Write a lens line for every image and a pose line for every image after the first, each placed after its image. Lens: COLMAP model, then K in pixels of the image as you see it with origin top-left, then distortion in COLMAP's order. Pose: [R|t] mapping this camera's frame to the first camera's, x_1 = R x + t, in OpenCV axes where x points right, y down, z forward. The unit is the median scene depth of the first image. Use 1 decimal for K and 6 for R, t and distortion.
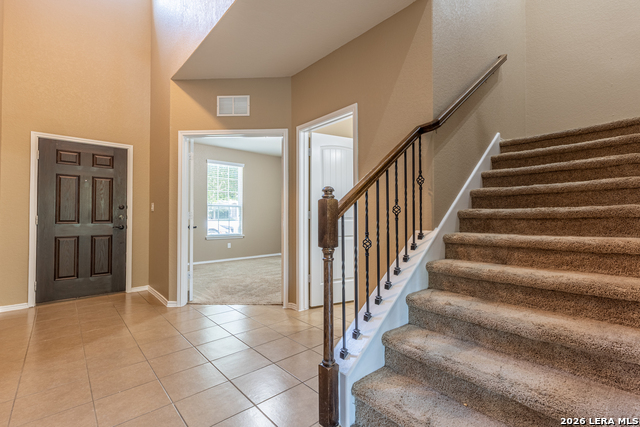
lens RADIAL K [[289.0, 0, 295.8], [0, 289.0, 212.5], [0, 0, 1]] dist [0.007692, 0.000348]
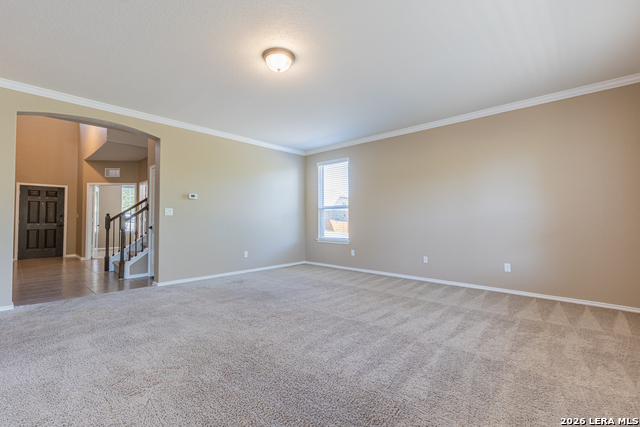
lens RADIAL K [[289.0, 0, 300.9], [0, 289.0, 210.7], [0, 0, 1]] dist [0.007692, 0.000348]
pose [[0.994618, 0.004036, 0.103533, 0.926476], [-0.002717, 0.999913, -0.012886, -0.033034], [-0.103576, 0.012535, 0.994543, -1.298652]]
